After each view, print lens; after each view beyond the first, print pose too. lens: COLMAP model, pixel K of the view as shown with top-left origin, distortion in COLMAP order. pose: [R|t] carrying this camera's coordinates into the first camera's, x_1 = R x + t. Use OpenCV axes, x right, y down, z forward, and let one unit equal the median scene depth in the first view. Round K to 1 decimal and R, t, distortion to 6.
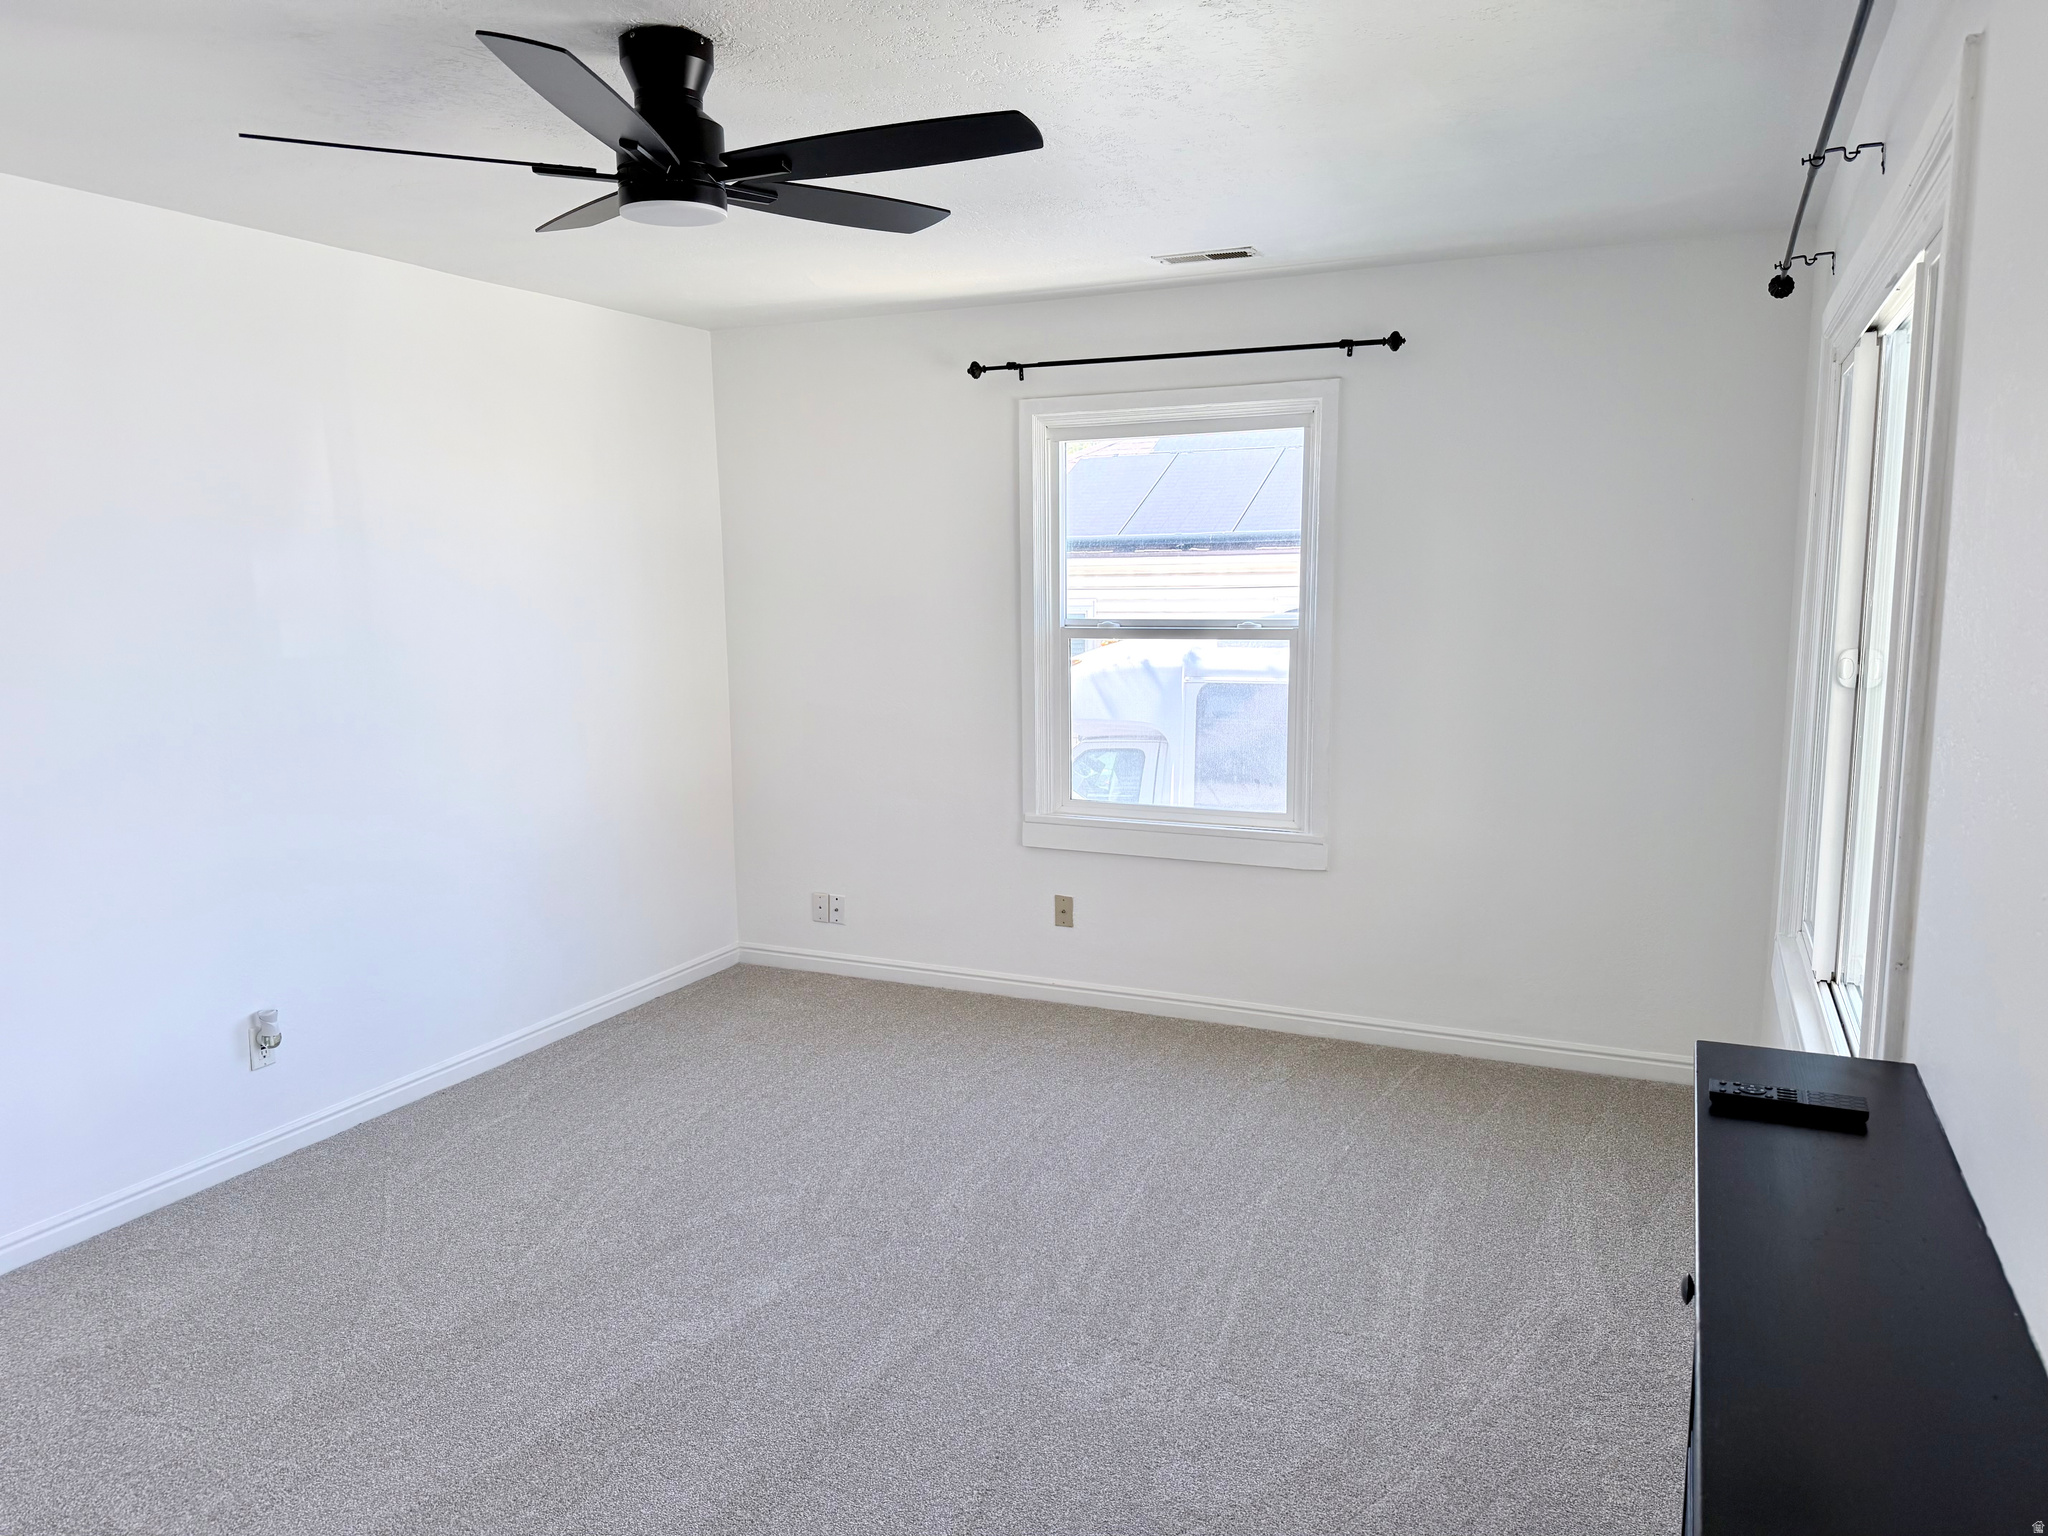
lens RADIAL K [[1456.3, 0, 1024.5], [0, 1456.3, 778.7], [0, 0, 1]] dist [0.060513, -0.002801]
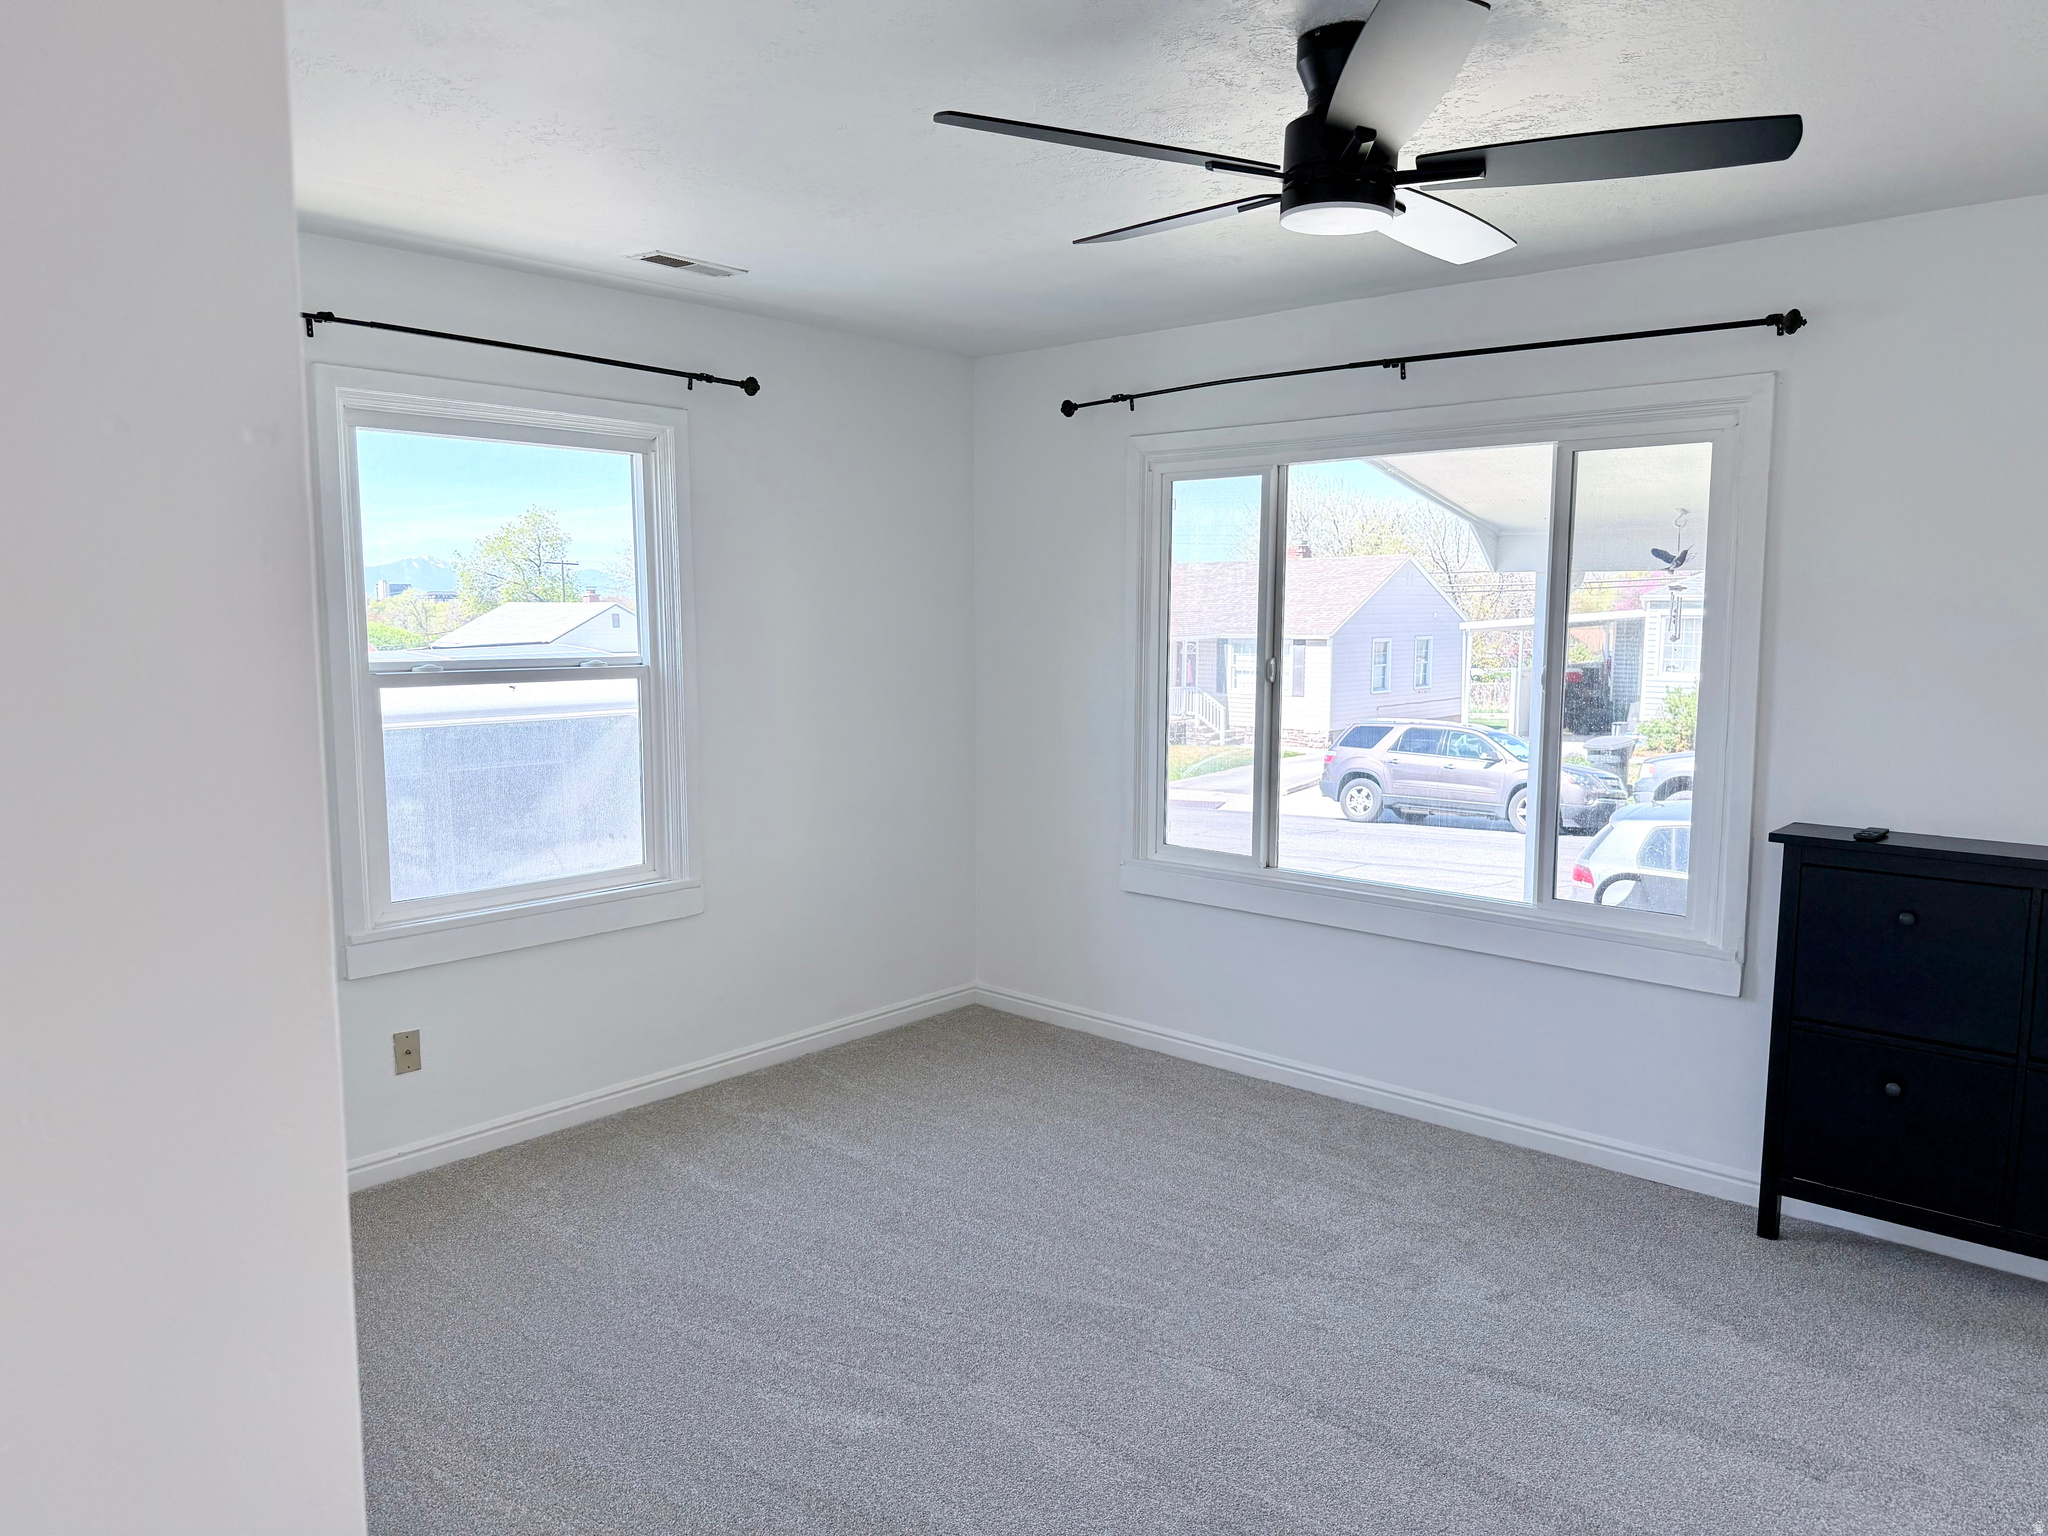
lens RADIAL K [[1456.3, 0, 1029.8], [0, 1456.3, 759.3], [0, 0, 1]] dist [0.060513, -0.002801]
pose [[0.279808, -0.093331, 0.955509, -0.640778], [0.132298, 0.989517, 0.057911, -0.064257], [-0.950897, 0.110208, 0.289223, 0.493809]]
